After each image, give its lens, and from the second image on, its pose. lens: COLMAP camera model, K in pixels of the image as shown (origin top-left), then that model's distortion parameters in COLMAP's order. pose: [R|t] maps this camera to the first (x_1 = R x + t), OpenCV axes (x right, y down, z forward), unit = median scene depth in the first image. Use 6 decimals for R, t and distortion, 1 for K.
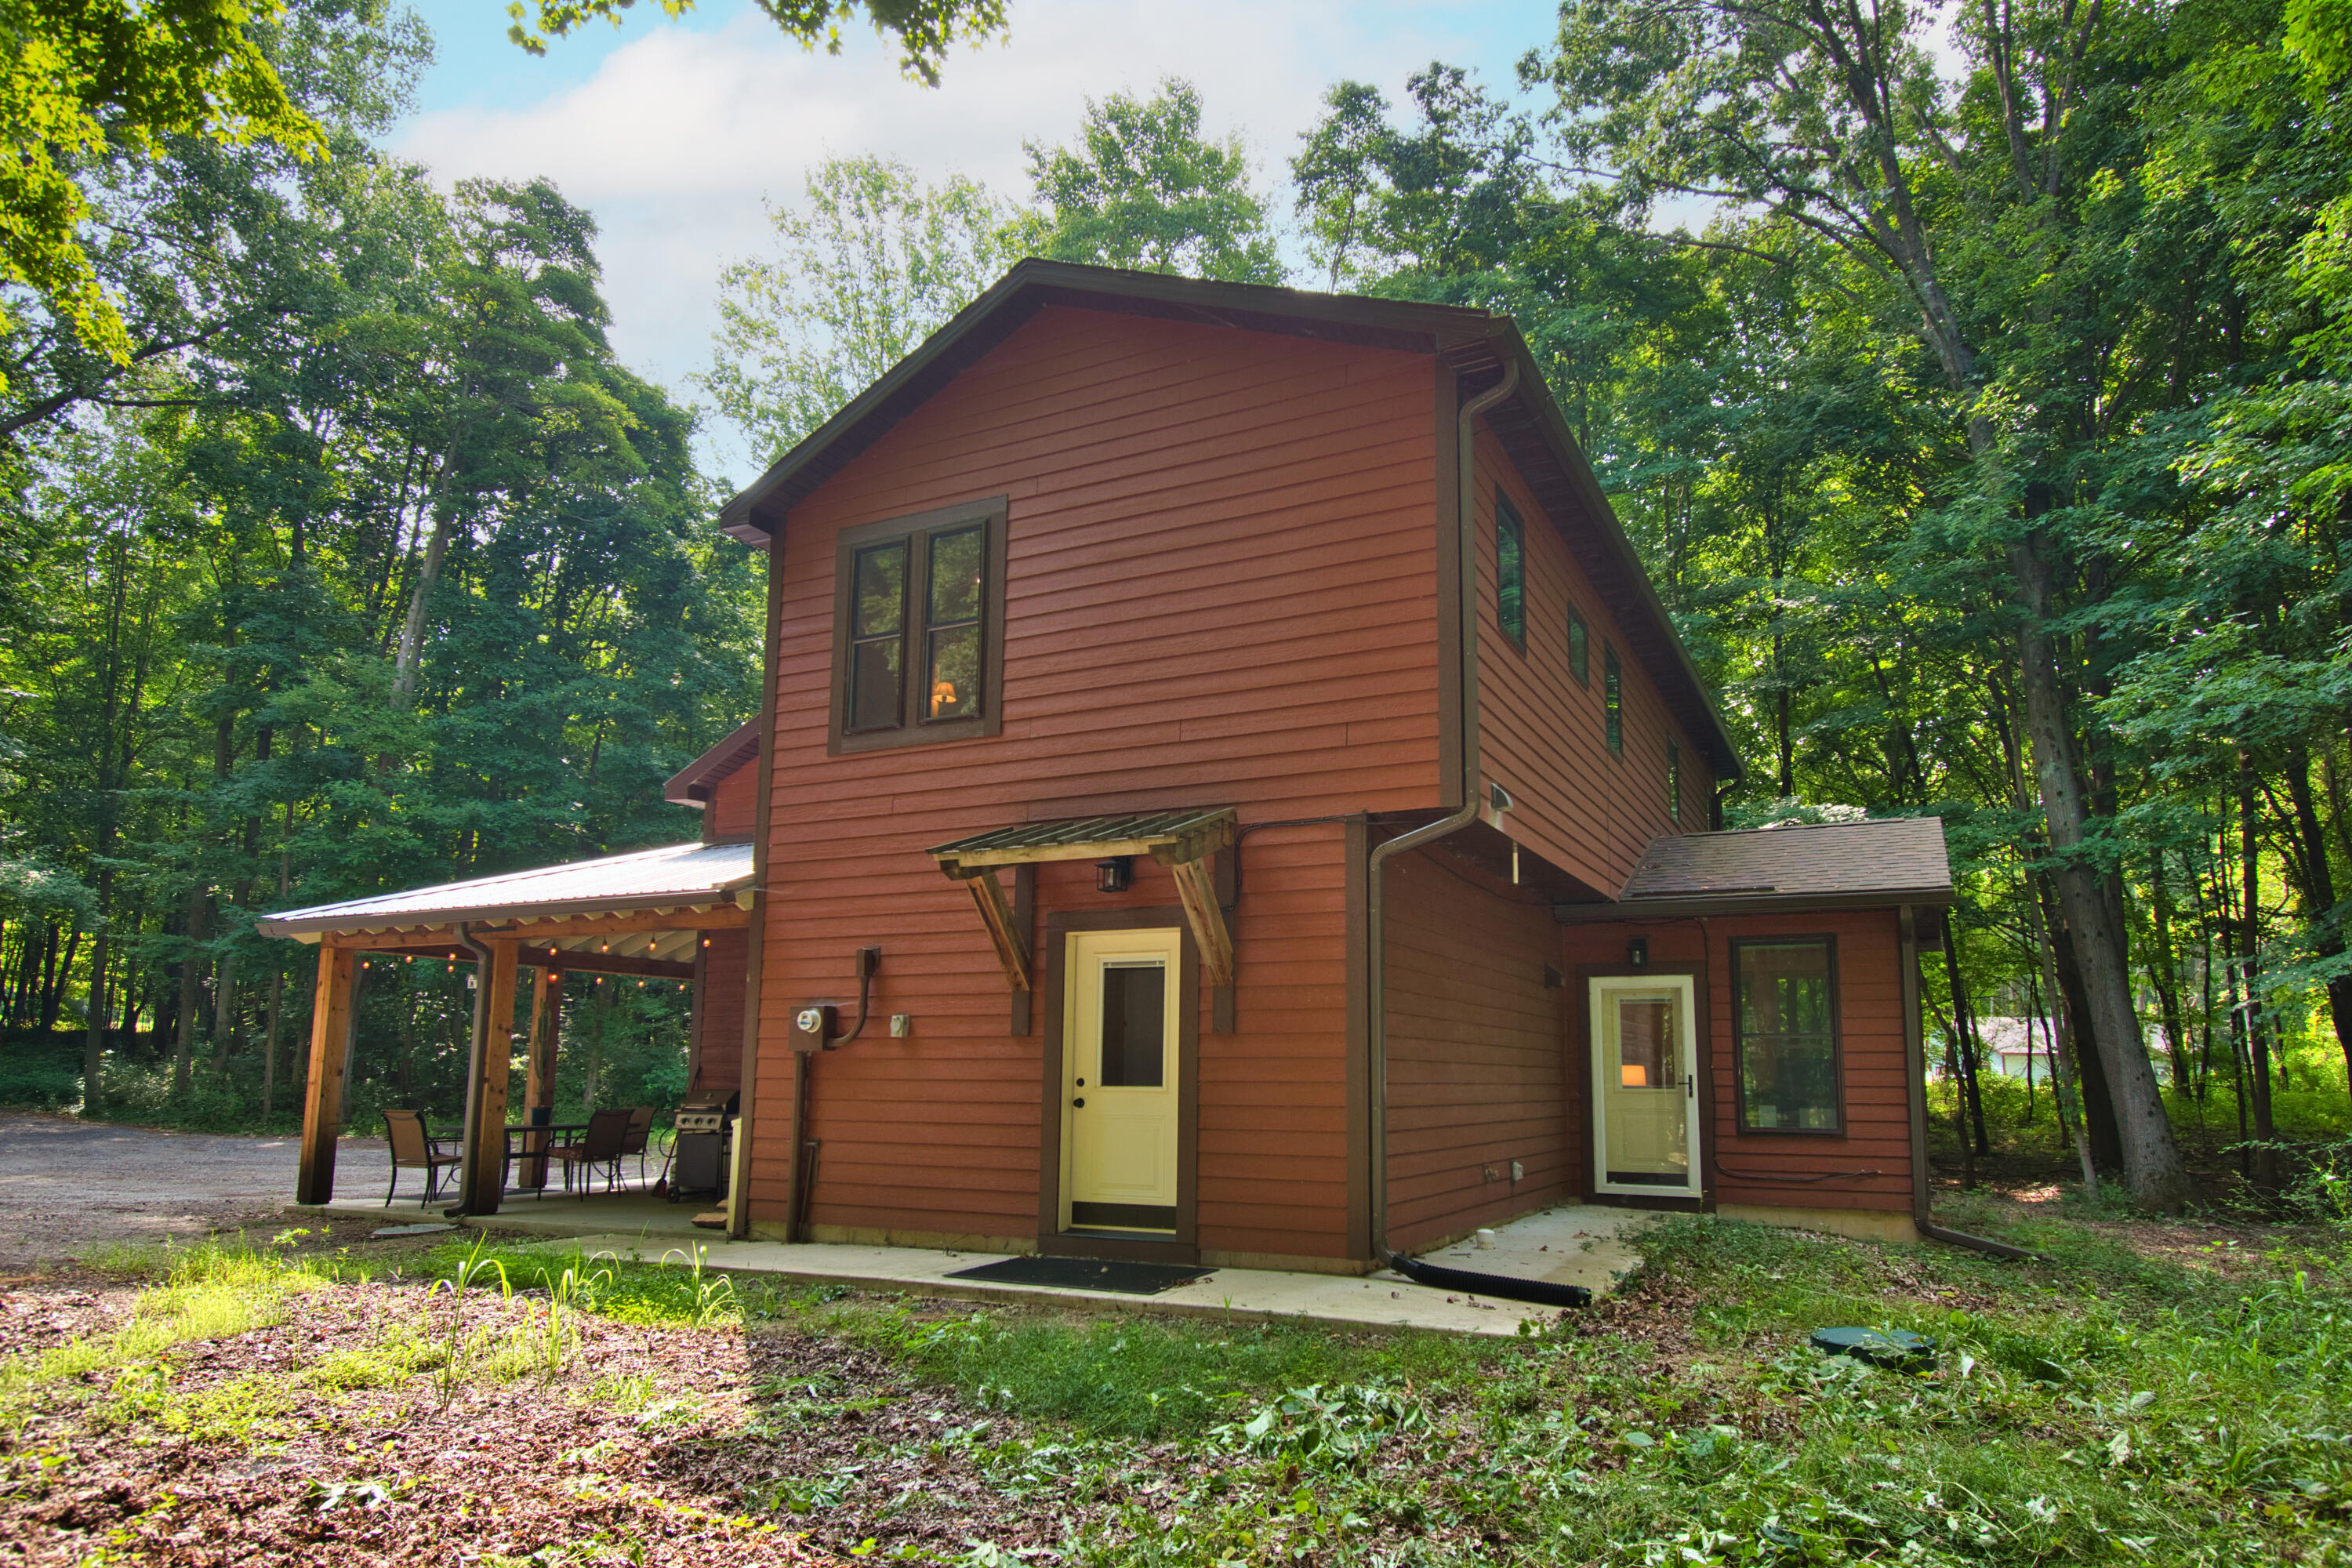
lens RADIAL K [[1408.1, 0, 1176.0], [0, 1408.1, 784.0], [0, 0, 1]] dist [0.000009, 0.000466]
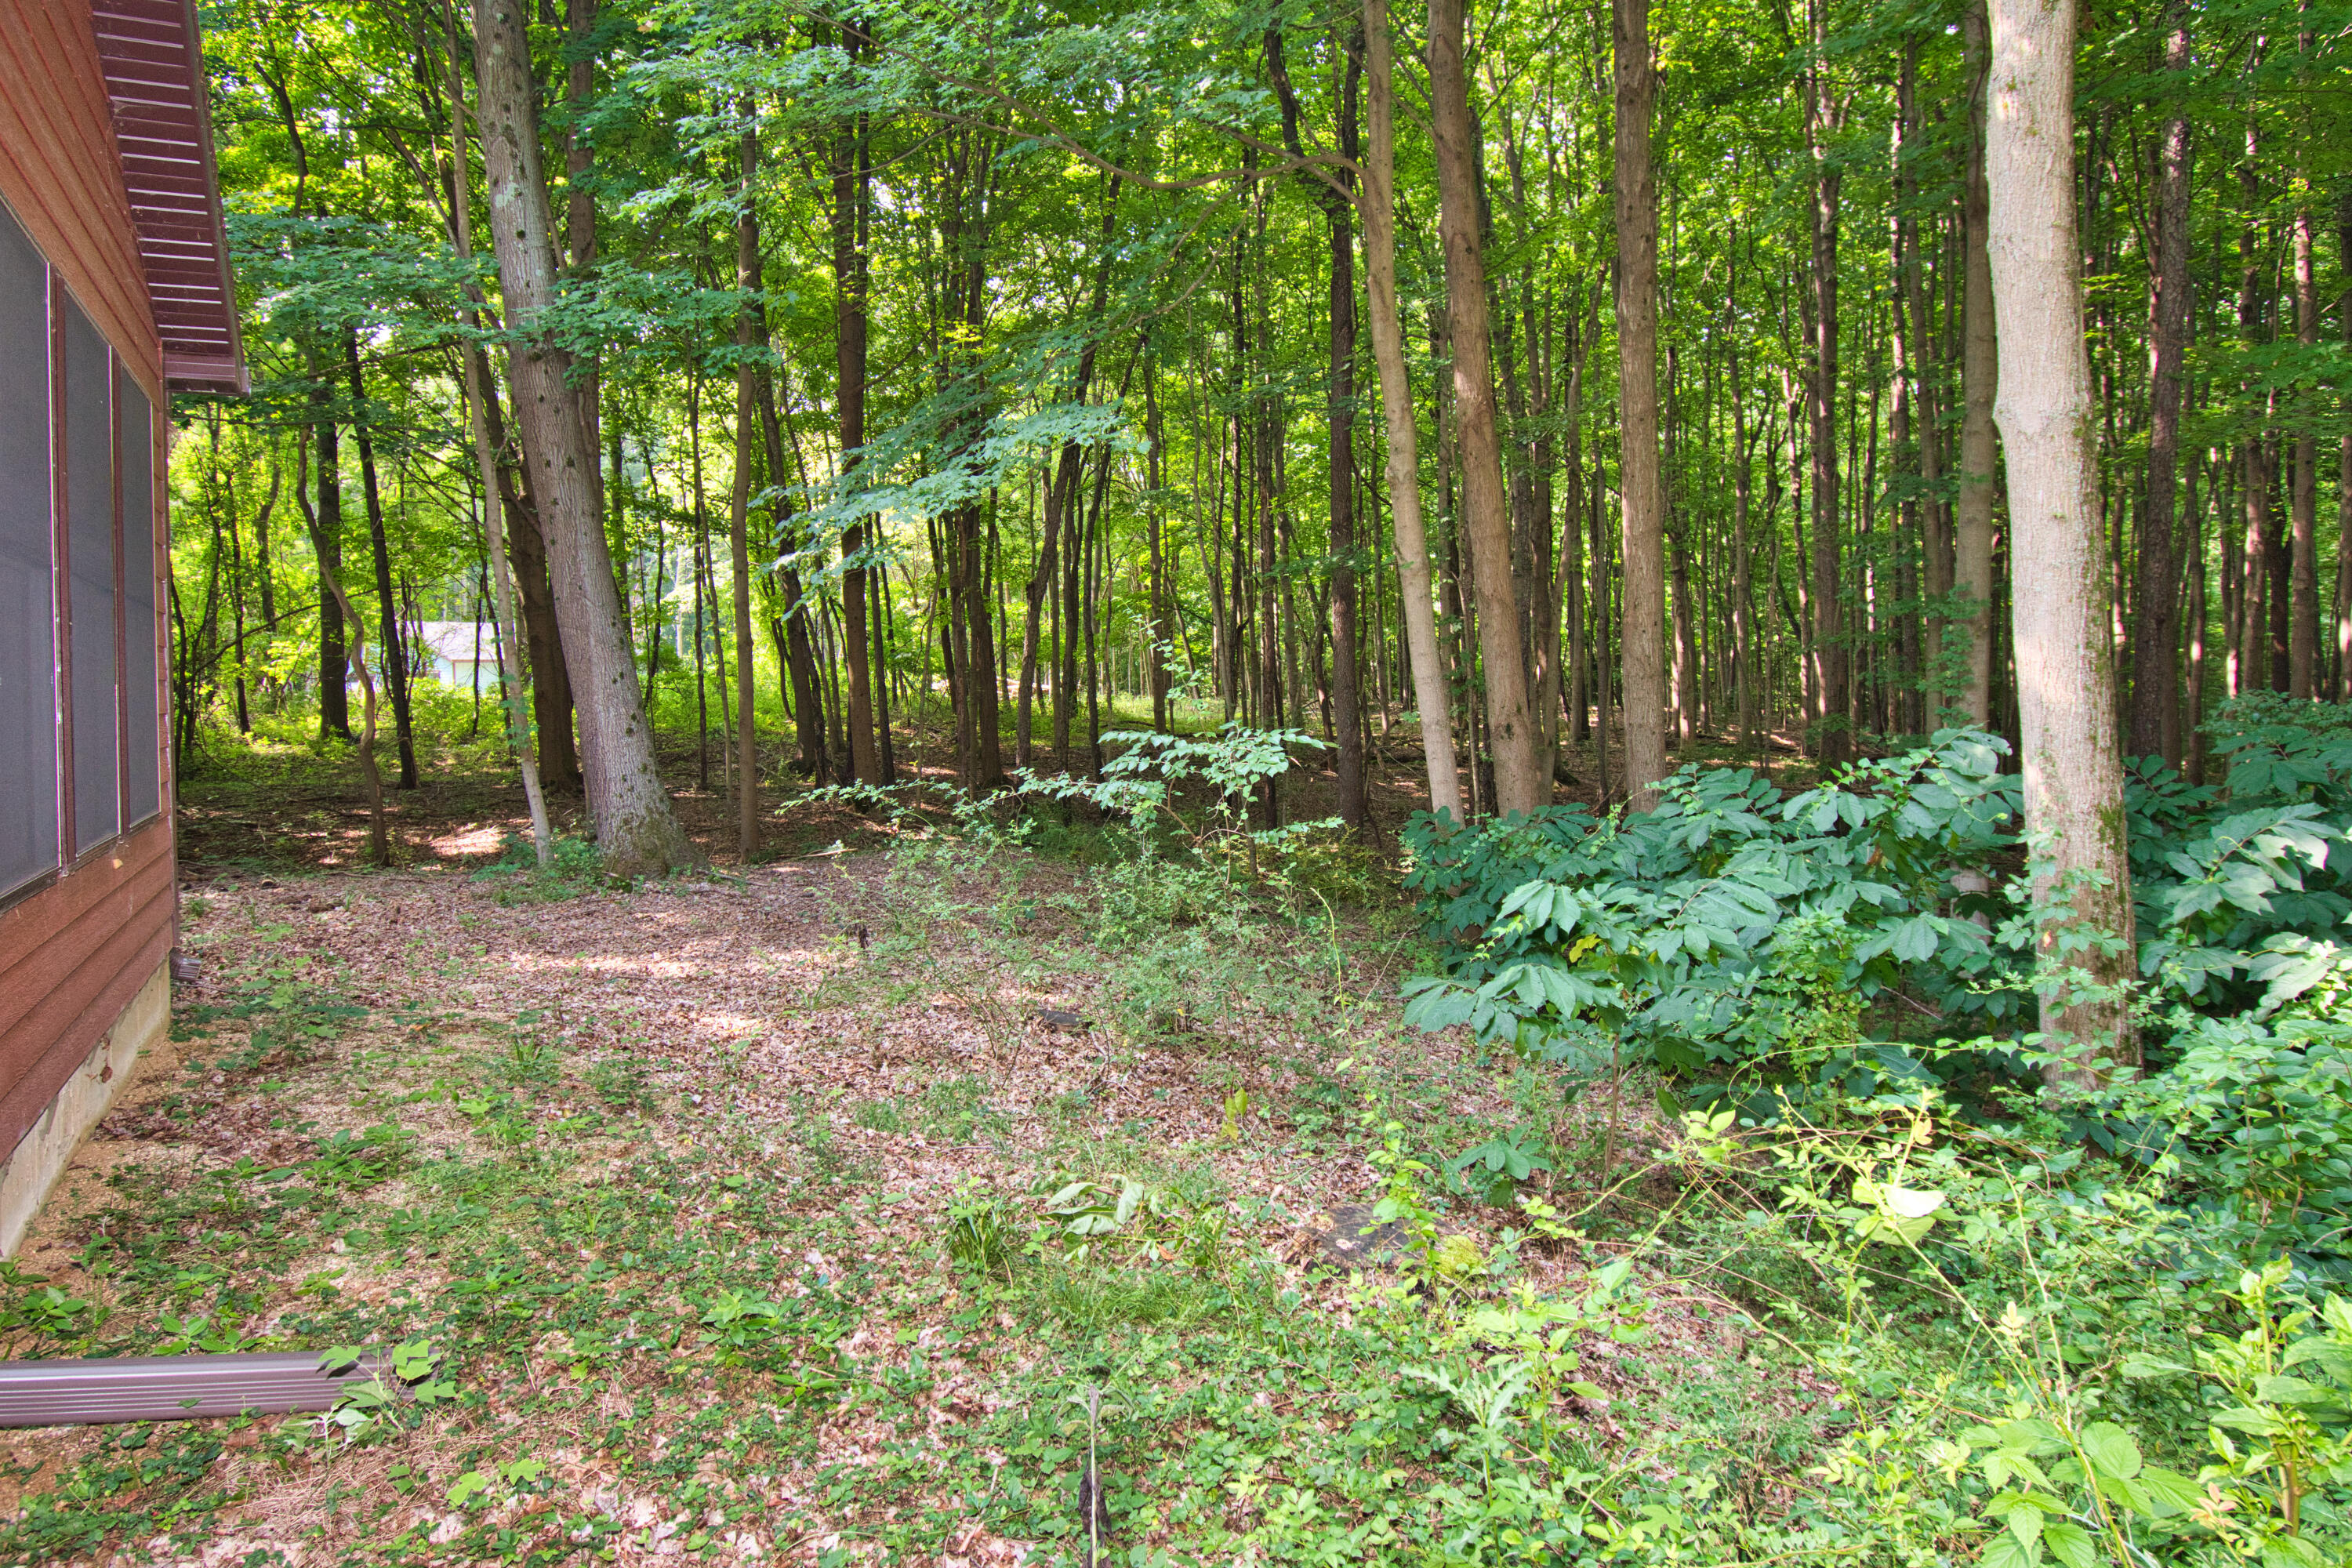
lens RADIAL K [[1408.1, 0, 1176.0], [0, 1408.1, 784.0], [0, 0, 1]] dist [0.000009, 0.000466]
pose [[0.547061, -0.095229, 0.831658, 0.122544], [-0.131809, 0.971315, 0.197923, 0.041349], [-0.826650, -0.217896, 0.518817, 0.192270]]
